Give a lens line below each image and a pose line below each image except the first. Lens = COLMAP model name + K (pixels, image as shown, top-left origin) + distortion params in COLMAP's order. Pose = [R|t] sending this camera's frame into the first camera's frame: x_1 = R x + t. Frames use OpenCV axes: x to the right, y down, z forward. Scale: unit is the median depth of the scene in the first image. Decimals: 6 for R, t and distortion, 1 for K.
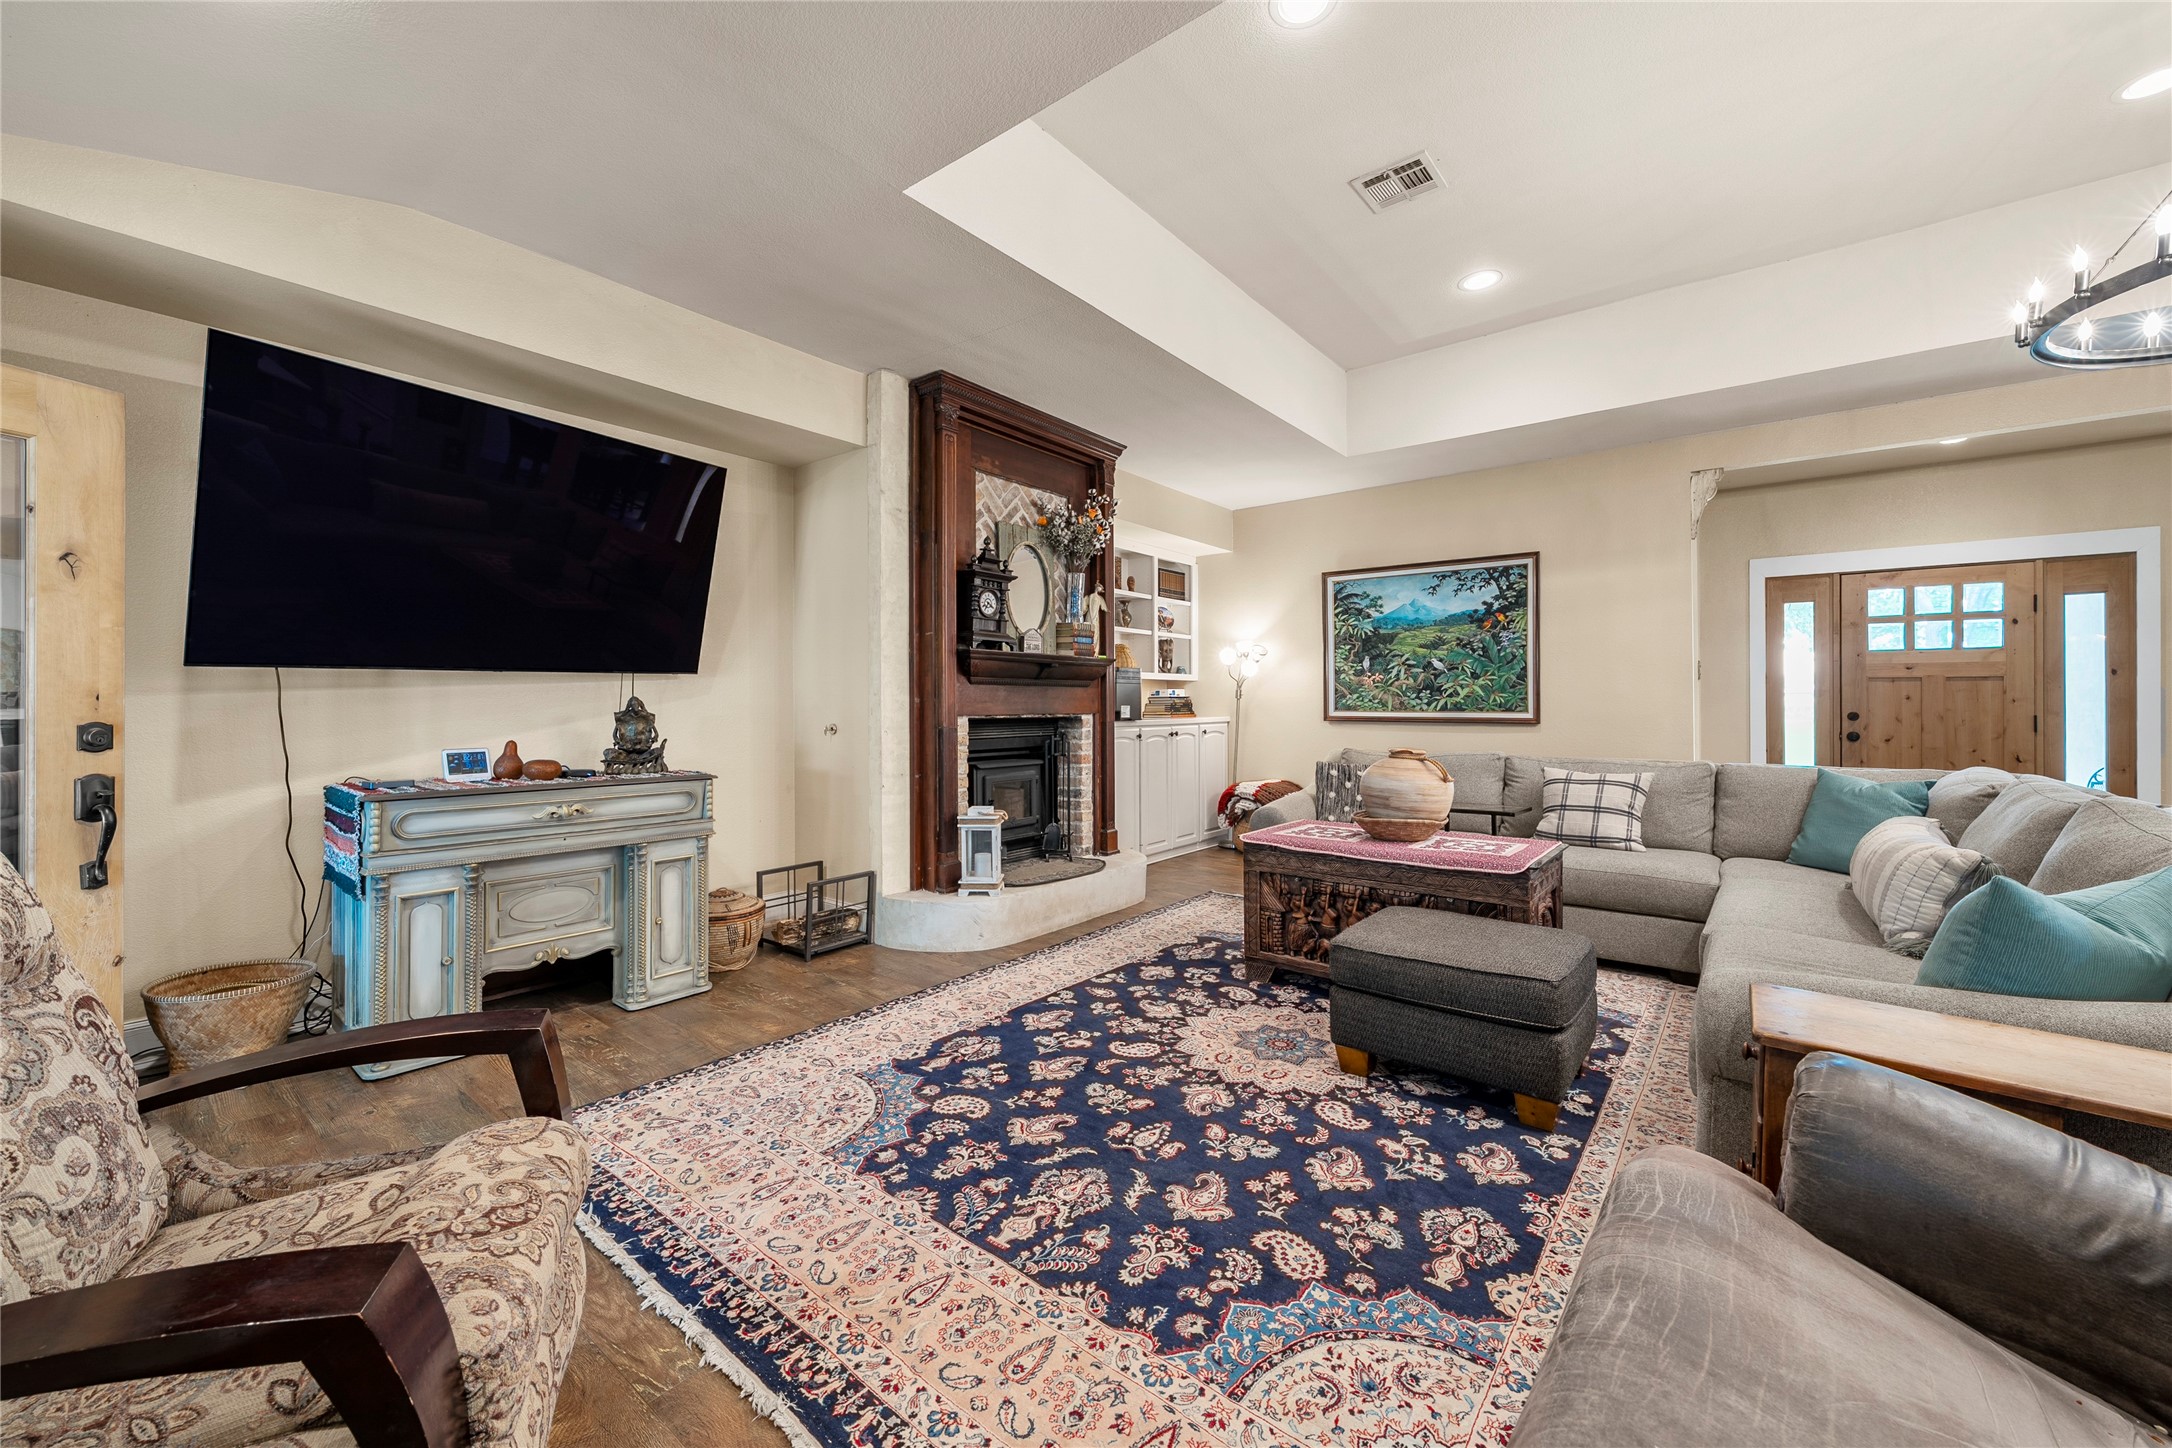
lens RADIAL K [[827.8, 0, 1098.3], [0, 827.8, 709.1], [0, 0, 1]] dist [0.001953, 0.000072]
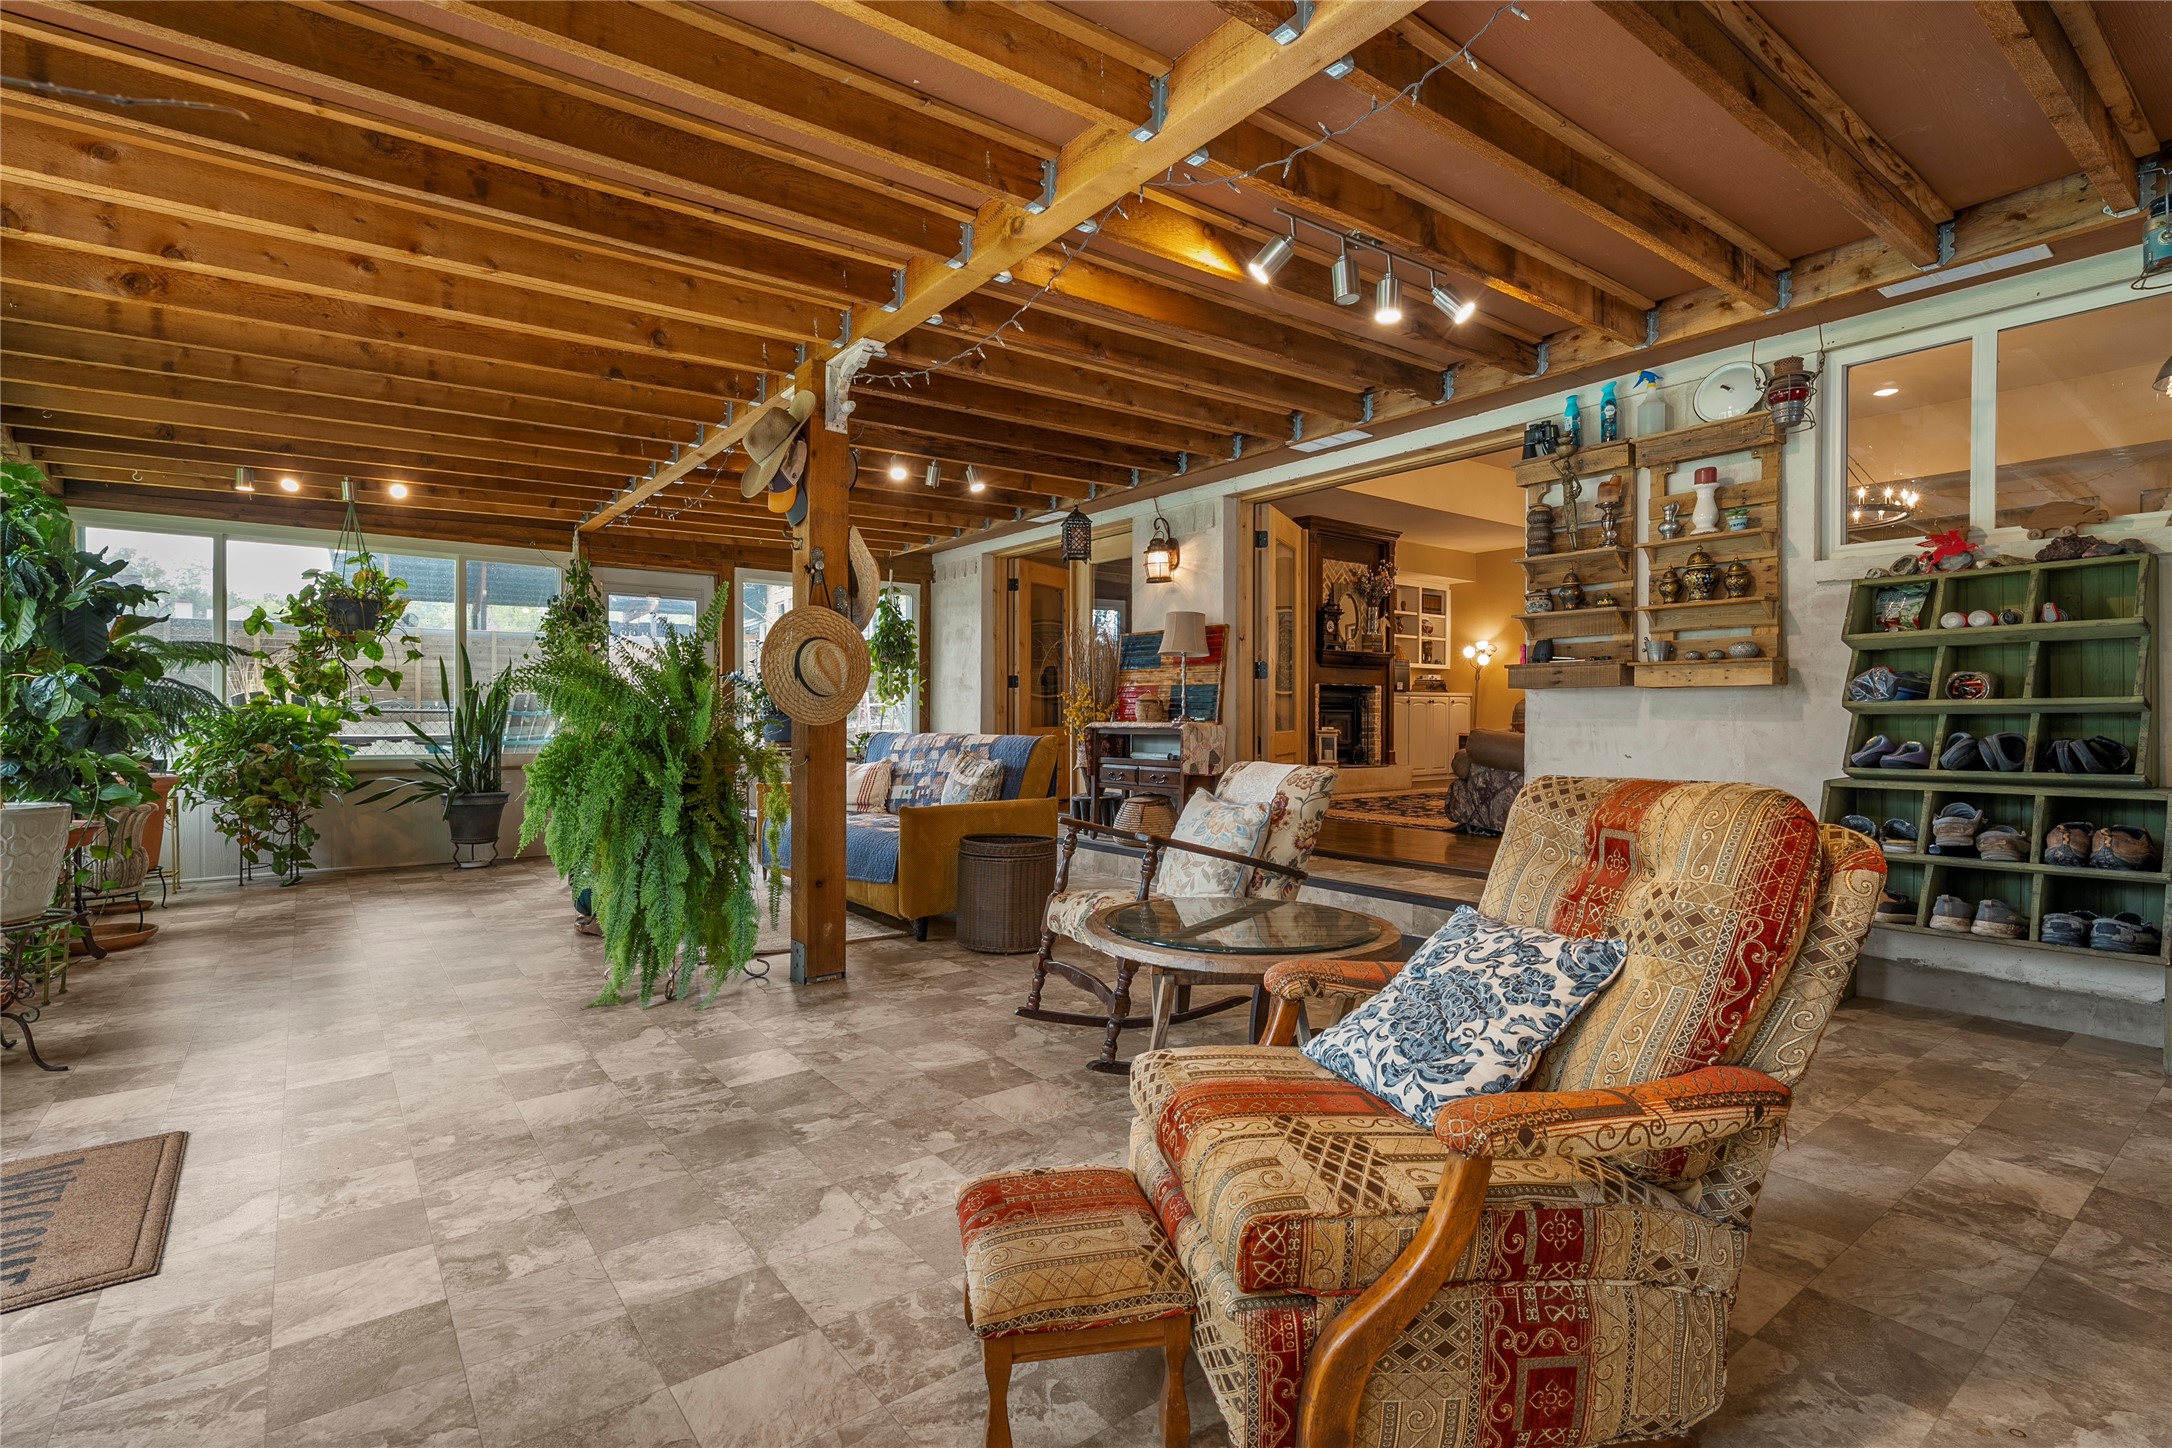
lens RADIAL K [[1035.4, 0, 1084.8], [0, 1035.4, 726.4], [0, 0, 1]] dist [-0.001033, -0.000049]
pose [[0.969014, 0.008538, -0.246859, -0.074310], [-0.007371, 0.999957, 0.005653, 0.085971], [0.246896, -0.003658, 0.969035, -1.304169]]
